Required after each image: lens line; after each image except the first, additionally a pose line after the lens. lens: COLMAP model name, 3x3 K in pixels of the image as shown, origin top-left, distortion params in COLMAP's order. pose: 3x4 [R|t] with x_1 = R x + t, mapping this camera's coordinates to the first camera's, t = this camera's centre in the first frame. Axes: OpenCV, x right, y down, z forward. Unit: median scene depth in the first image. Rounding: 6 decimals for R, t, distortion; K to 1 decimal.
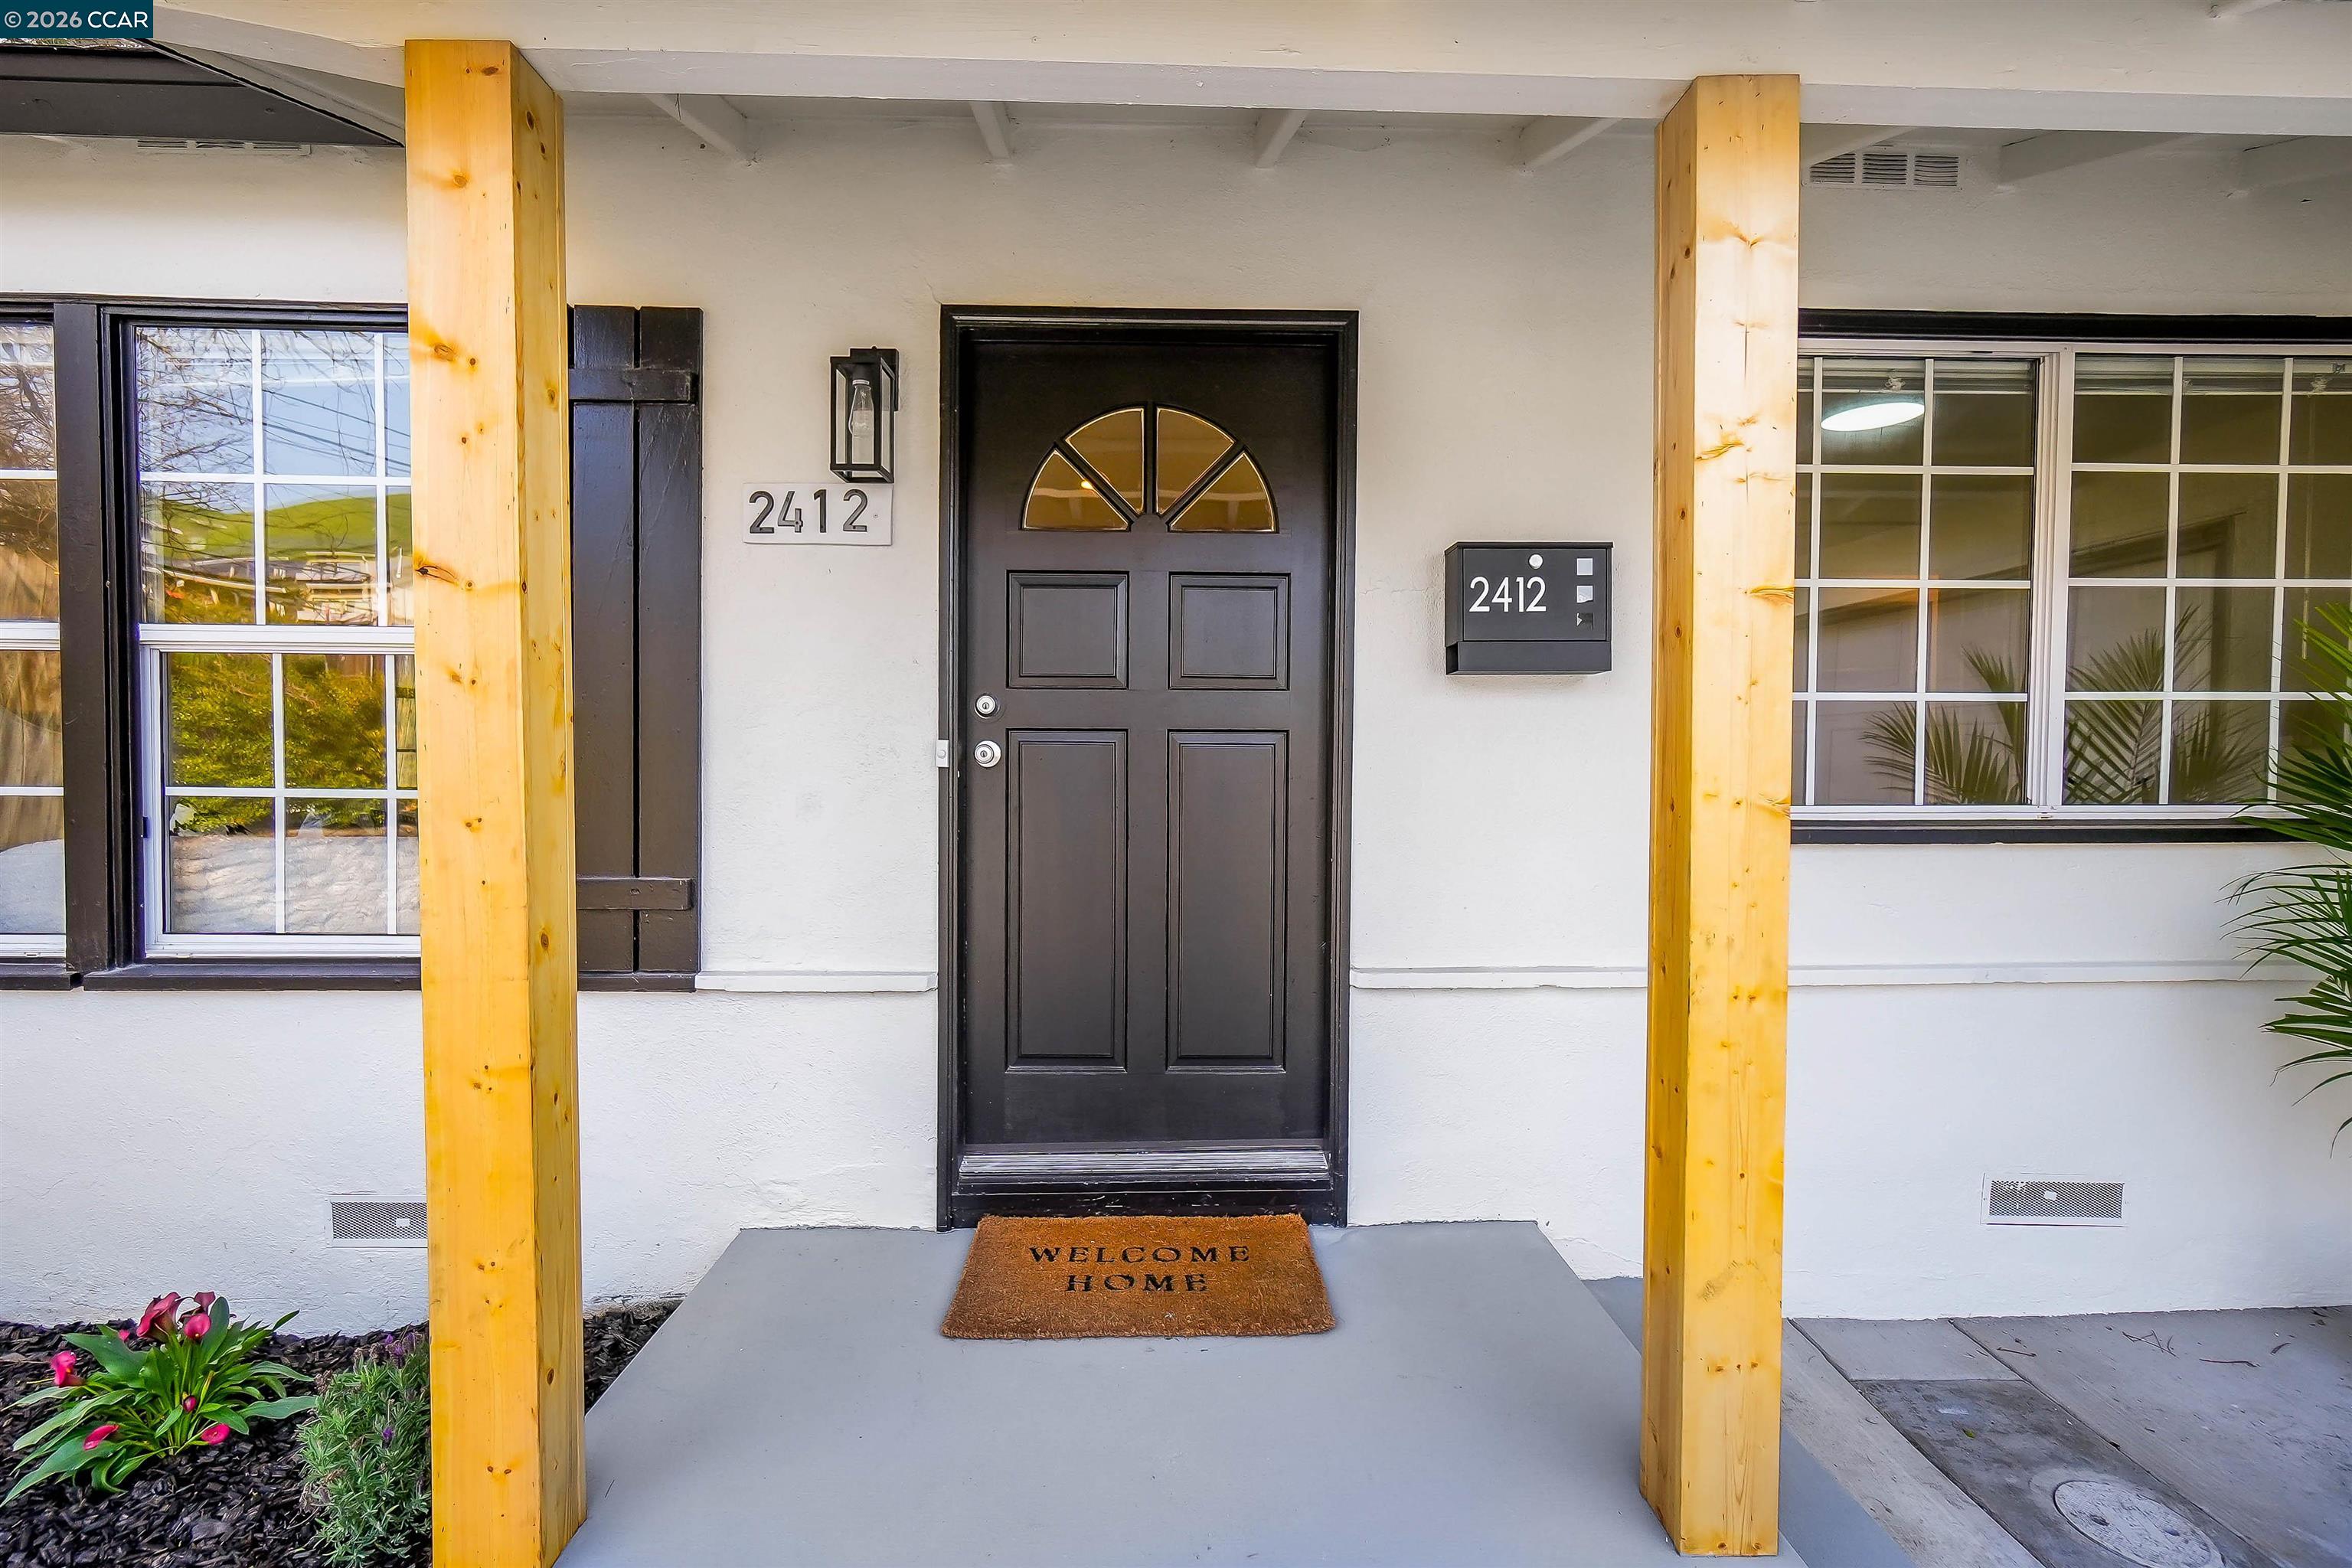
lens RADIAL K [[991.8, 0, 1169.3], [0, 991.8, 741.9], [0, 0, 1]] dist [-0.000754, 0.000113]
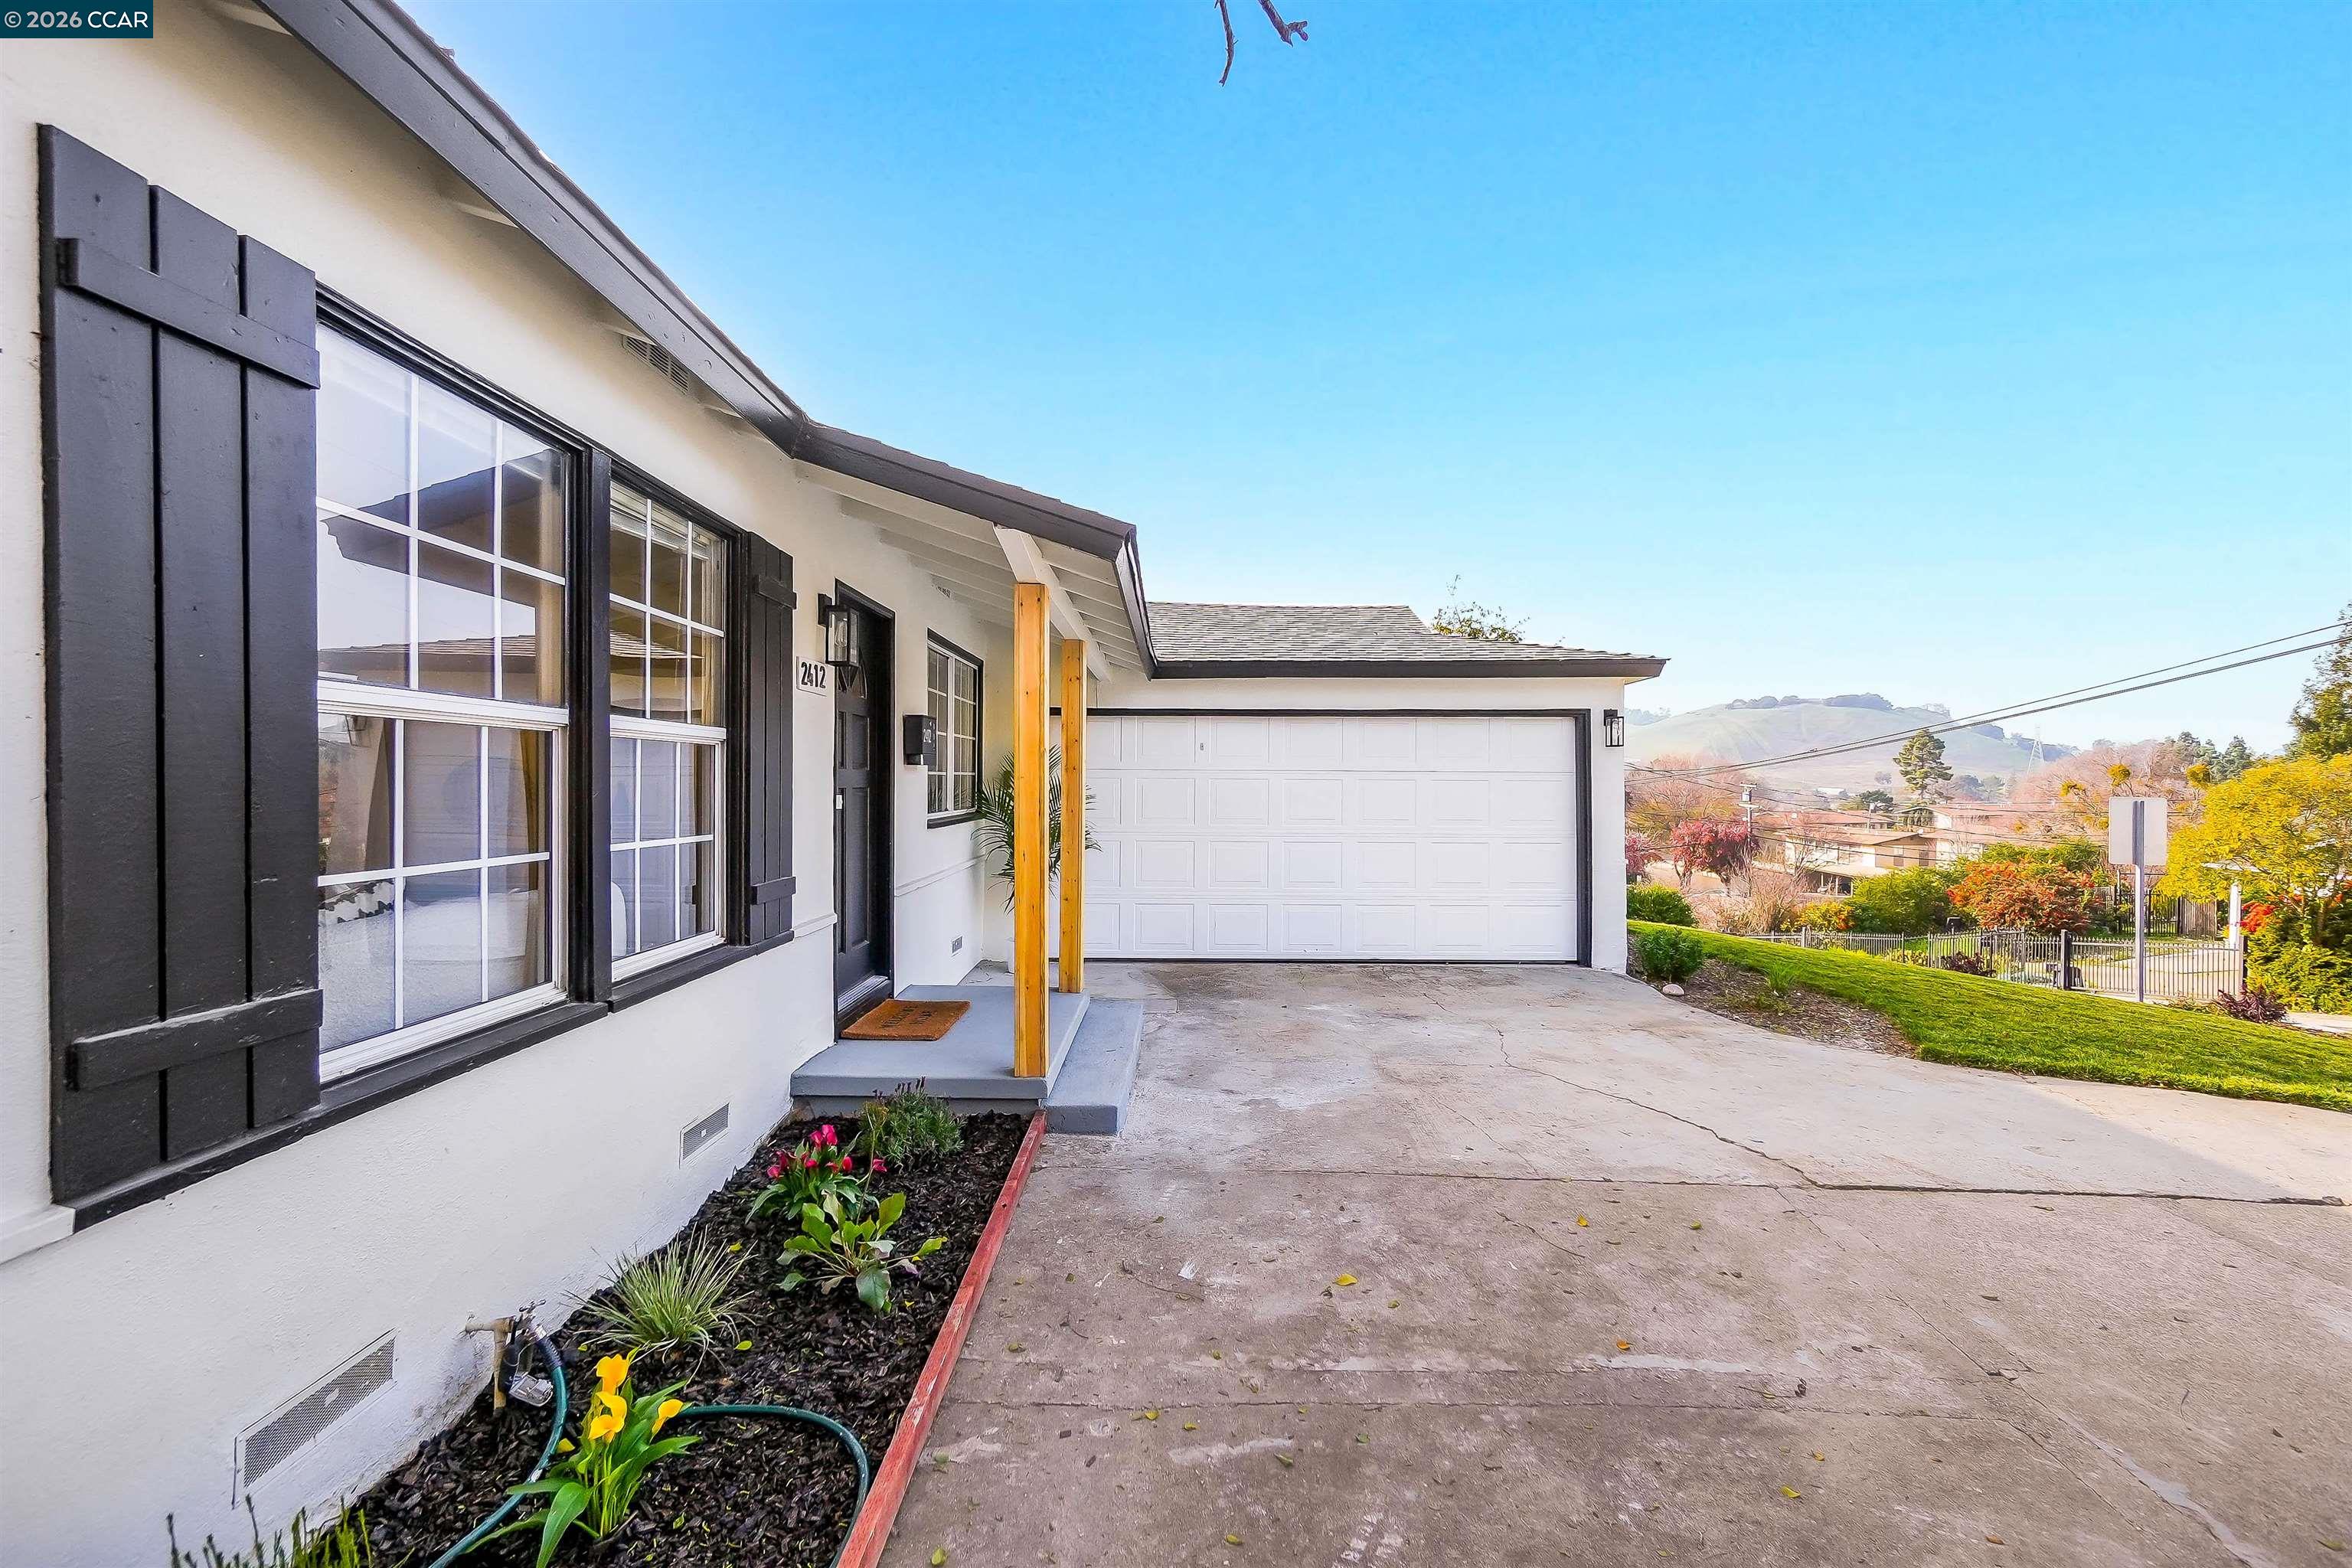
lens RADIAL K [[1038.2, 0, 1180.8], [0, 1038.2, 784.9], [0, 0, 1]] dist [0.007242, 0.000118]
pose [[0.020654, -0.008479, 0.999751, -2.261240], [0.021246, 0.999742, 0.008040, -0.023303], [-0.999561, 0.021075, 0.020829, 0.263888]]
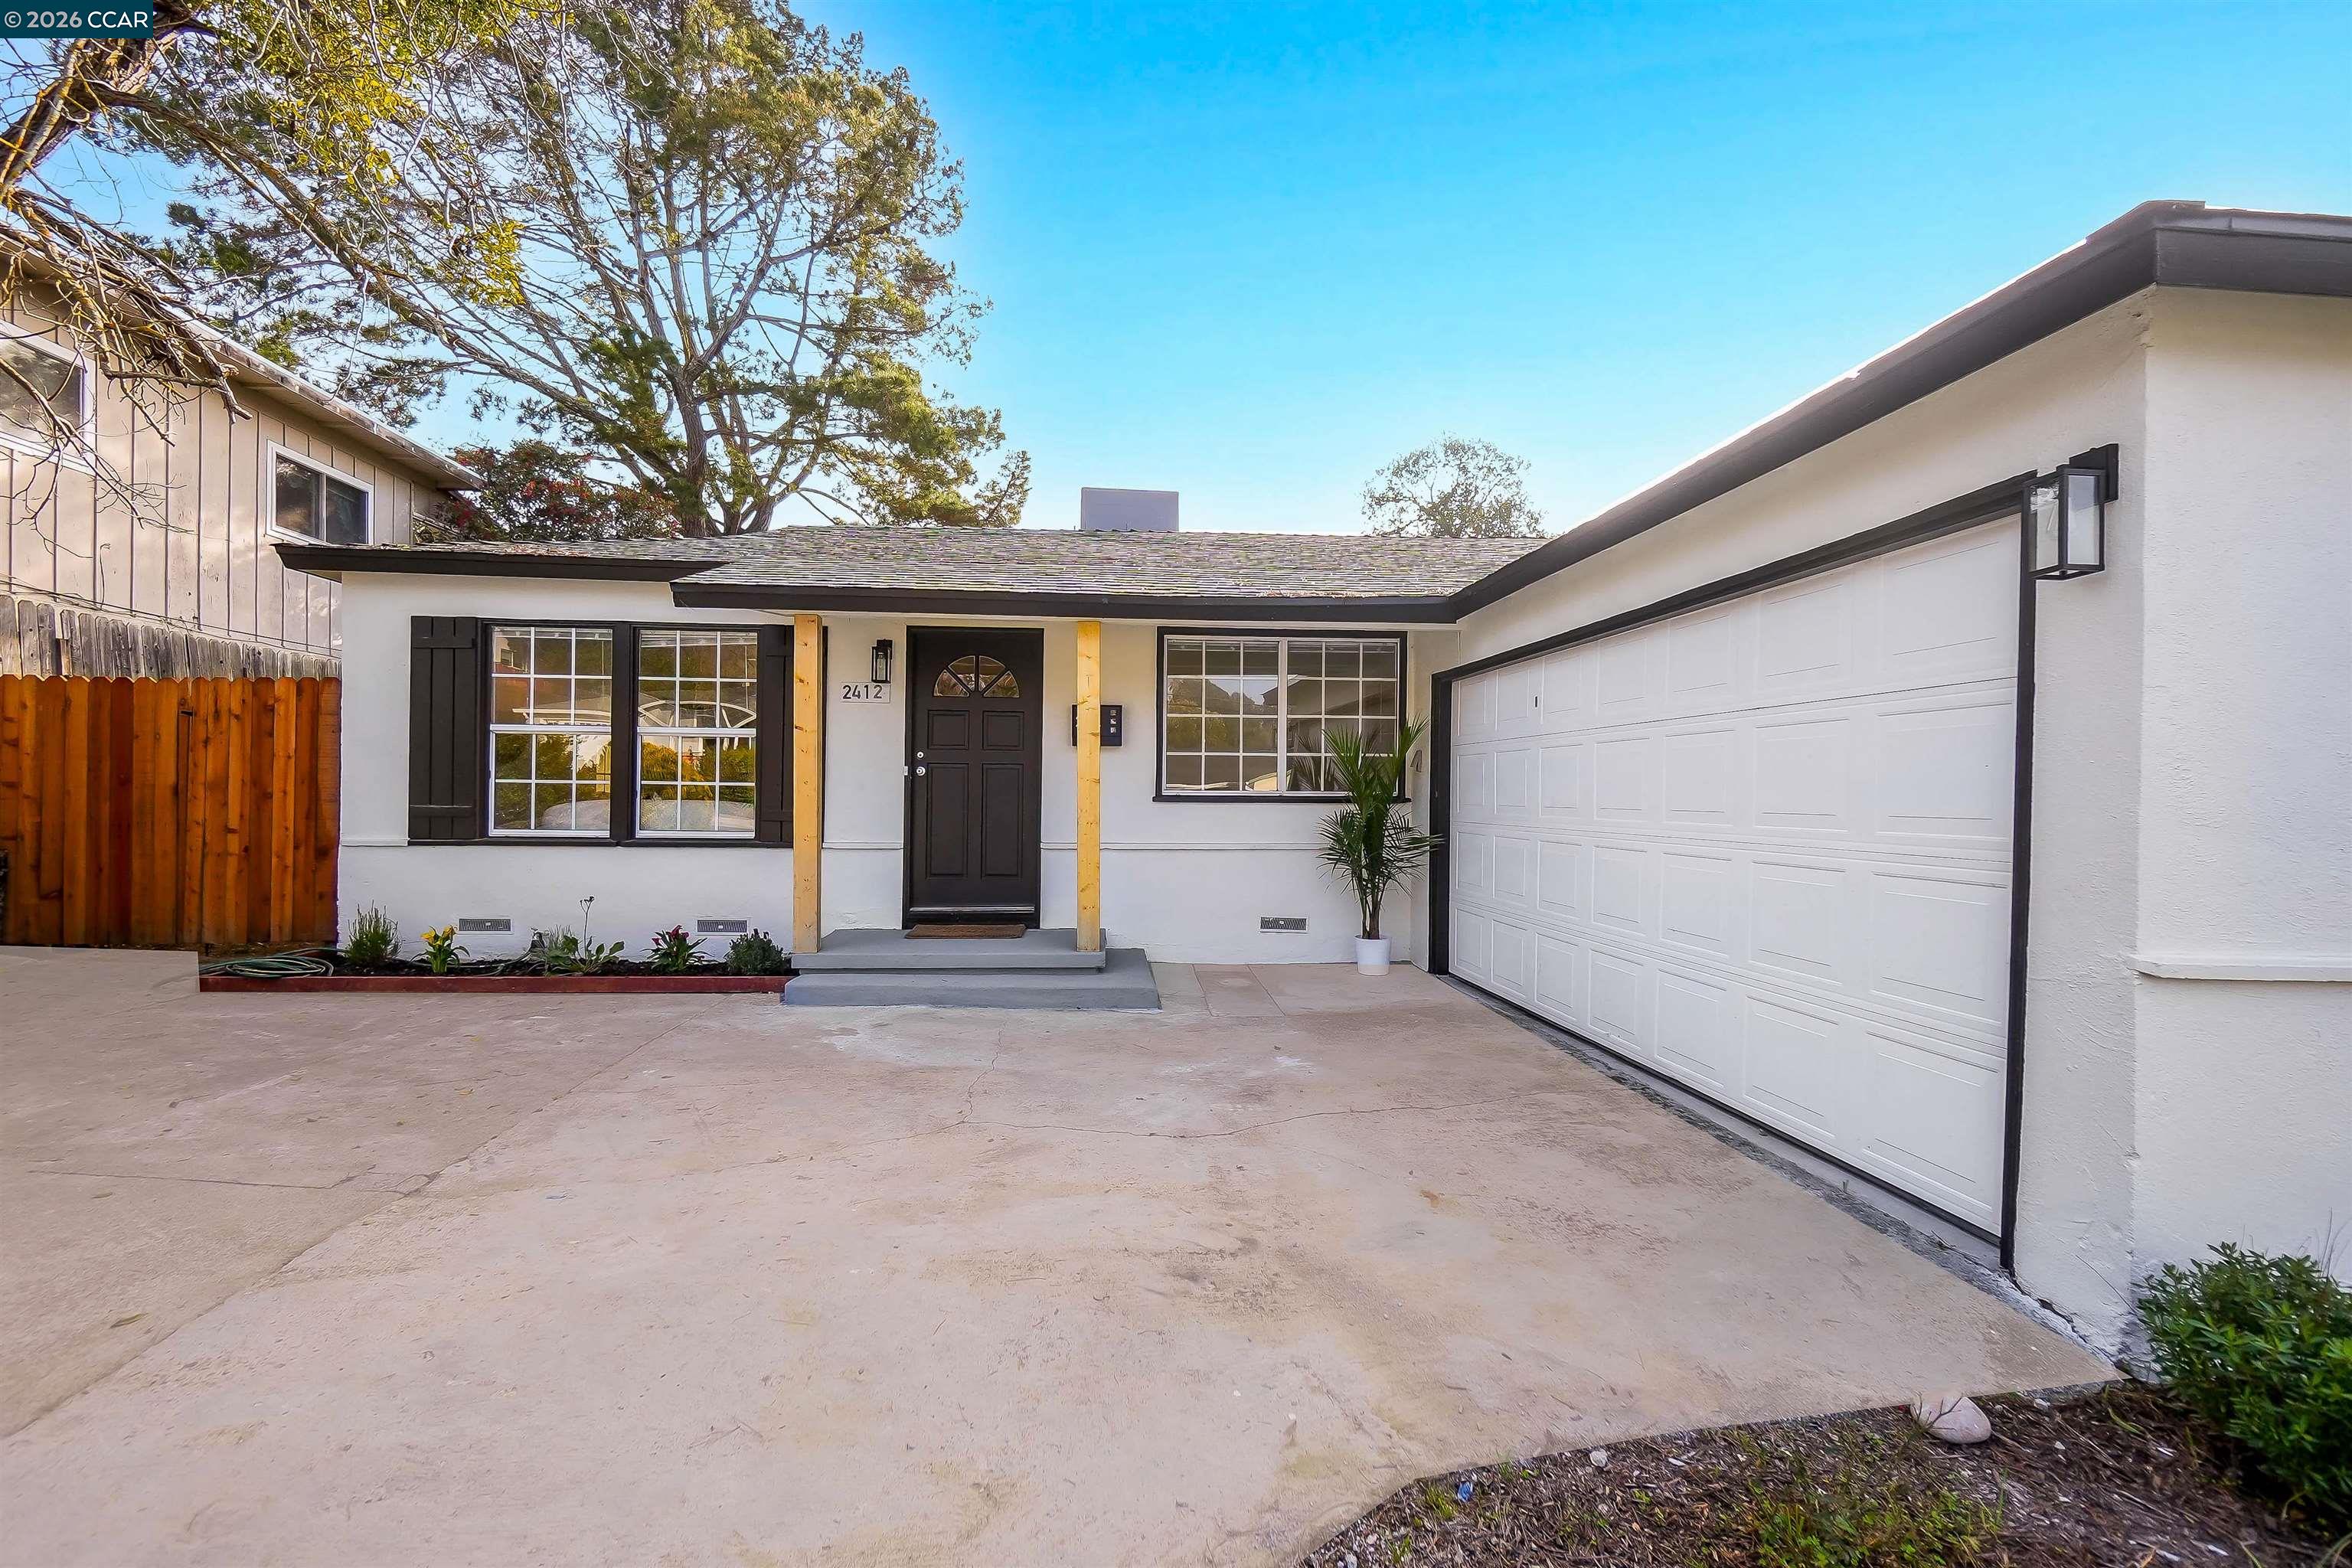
lens RADIAL K [[1038.2, 0, 1180.8], [0, 1038.2, 784.9], [0, 0, 1]] dist [0.007242, 0.000118]
pose [[0.998614, 0.003773, 0.052505, 0.445568], [-0.001832, 0.999314, -0.036984, 0.169788], [-0.052609, 0.036836, 0.997936, -2.213037]]
